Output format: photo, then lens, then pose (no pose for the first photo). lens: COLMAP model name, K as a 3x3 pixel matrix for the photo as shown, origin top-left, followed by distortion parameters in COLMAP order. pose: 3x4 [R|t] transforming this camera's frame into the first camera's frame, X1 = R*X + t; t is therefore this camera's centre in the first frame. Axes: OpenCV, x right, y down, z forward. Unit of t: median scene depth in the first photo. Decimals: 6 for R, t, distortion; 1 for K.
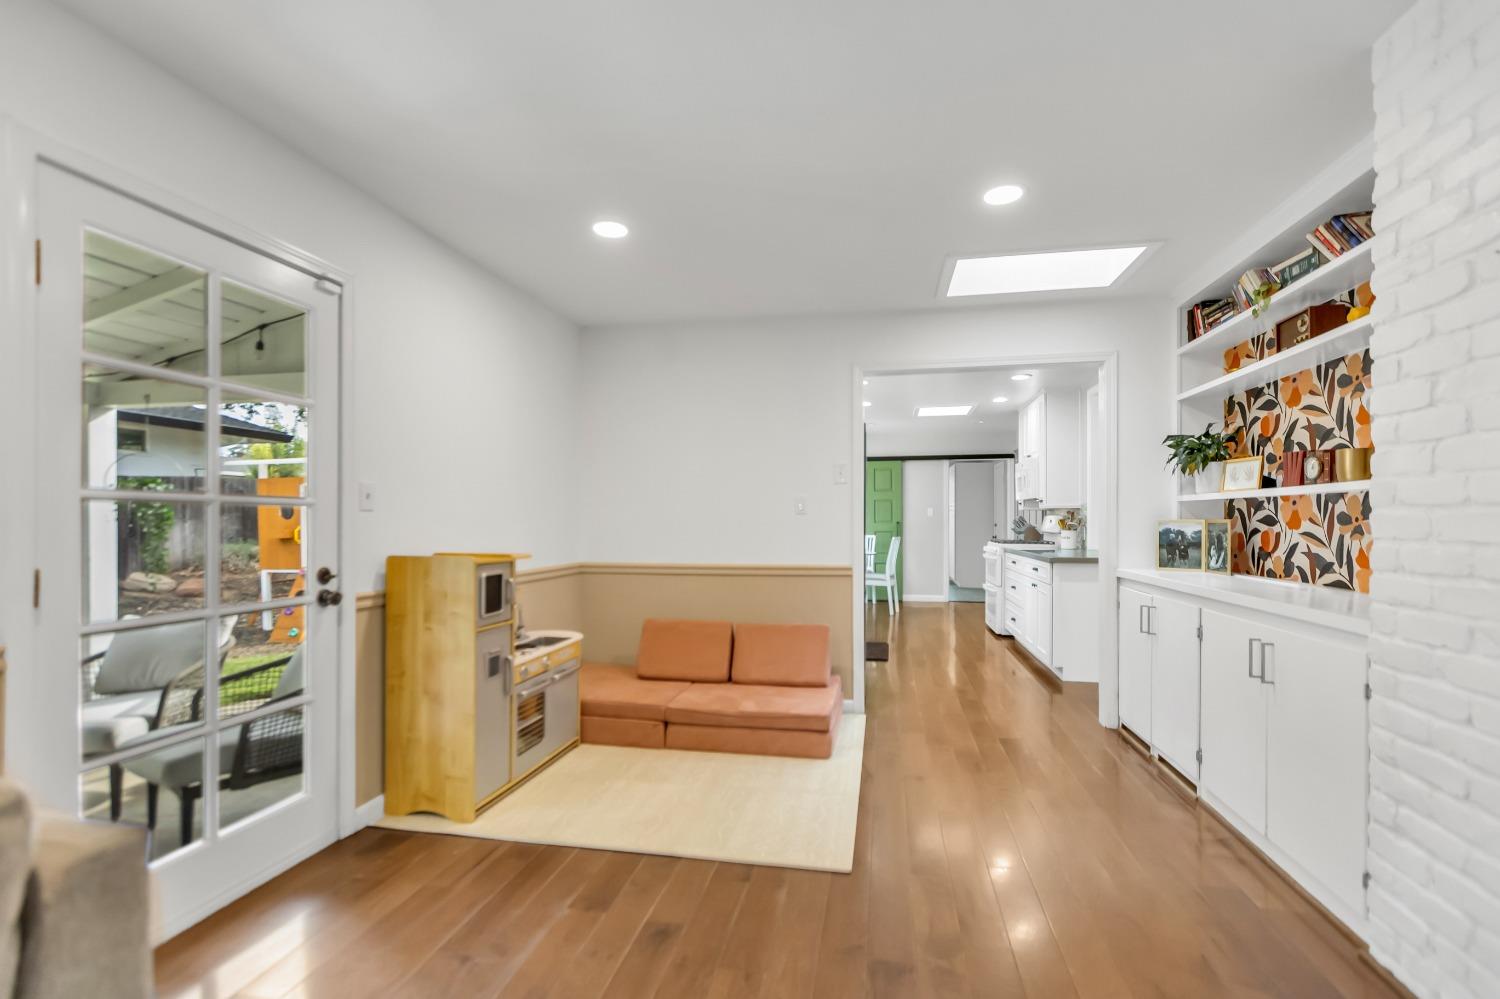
lens RADIAL K [[687.9, 0, 749.2], [0, 687.9, 519.5], [0, 0, 1]] dist [0.001983, -0.000348]
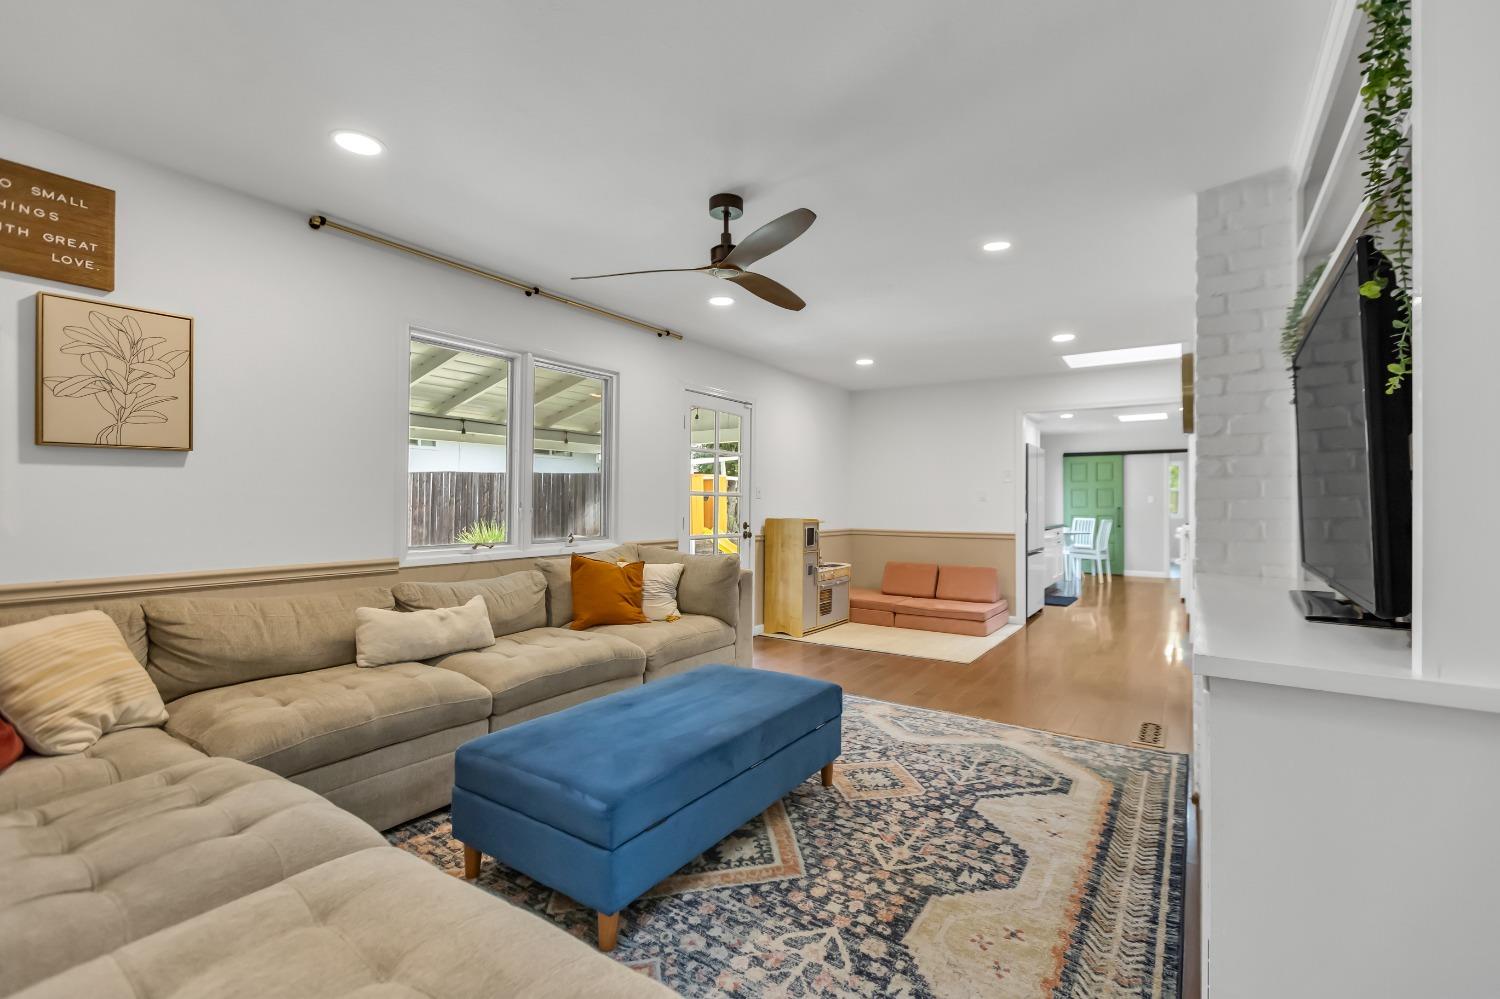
lens RADIAL K [[666.8, 0, 750.0], [0, 666.8, 491.8], [0, 0, 1]] dist [0.000775, -0.000092]
pose [[0.922543, 0.000251, -0.385894, 0.247927], [-0.007036, 0.999844, -0.016171, 0.000432], [0.385830, 0.017633, 0.922401, -0.950500]]
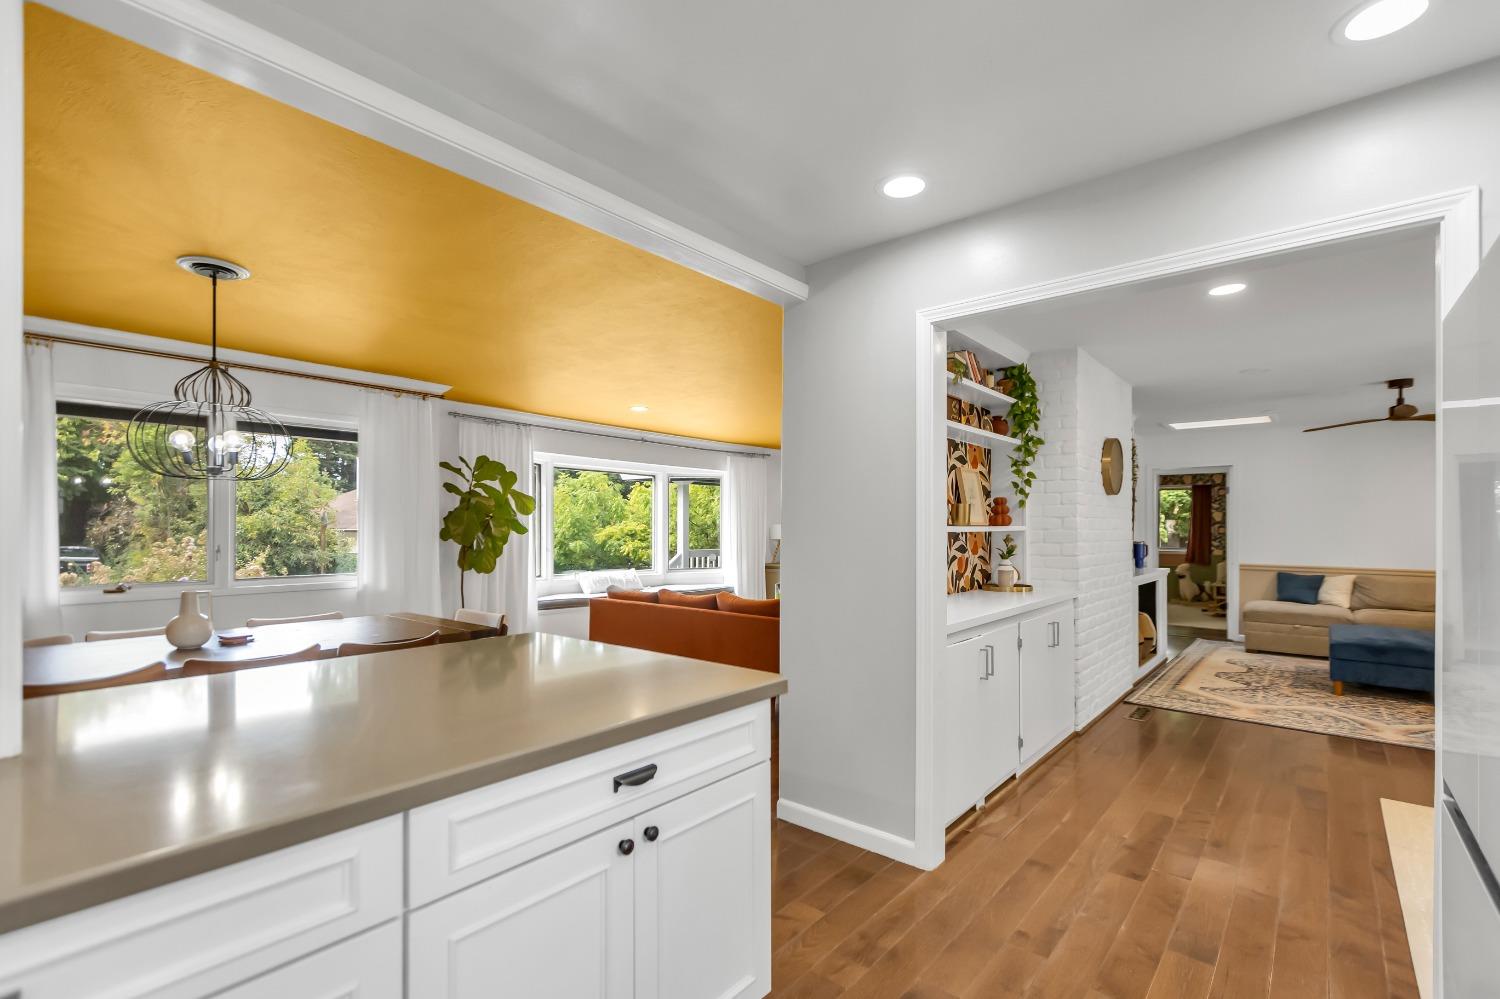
lens RADIAL K [[687.9, 0, 749.2], [0, 687.9, 519.5], [0, 0, 1]] dist [0.001983, -0.000348]
pose [[-0.878101, 0.006014, 0.478438, 0.536774], [-0.001509, 0.999881, -0.015338, -0.036689], [-0.478473, -0.014190, -0.877987, 2.548122]]
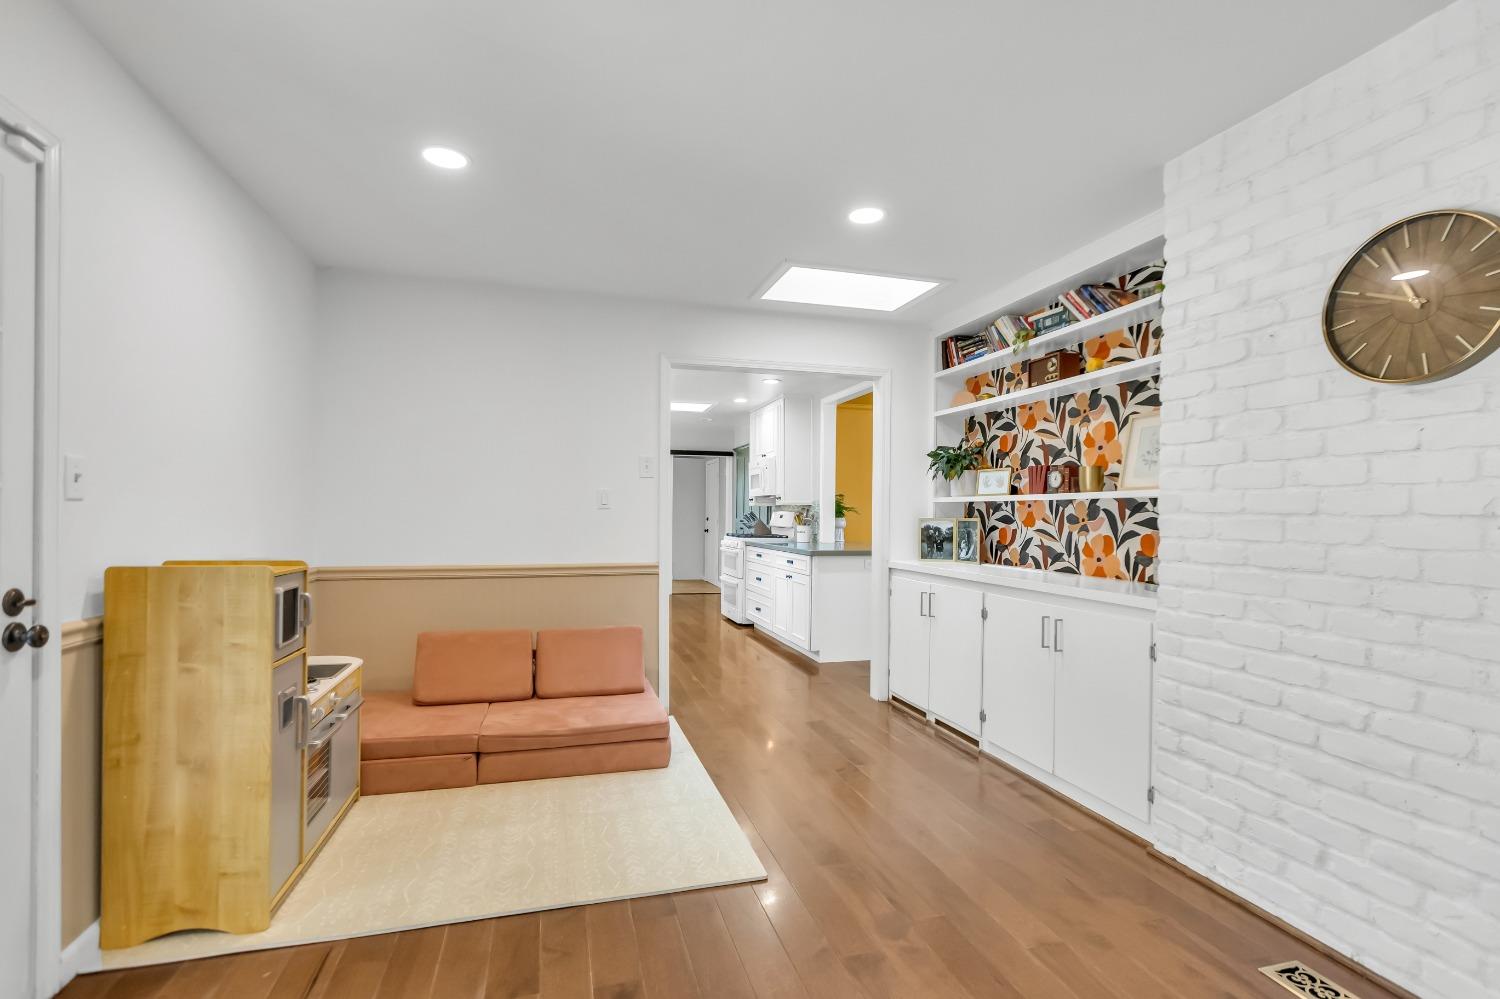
lens RADIAL K [[696.4, 0, 749.4], [0, 696.4, 517.4], [0, 0, 1]] dist [-0.000027, -0.000695]
pose [[0.891297, 0.006253, 0.453376, -0.249604], [-0.010338, 0.999925, 0.006531, -0.006341], [-0.453302, -0.010508, 0.891295, 0.099987]]
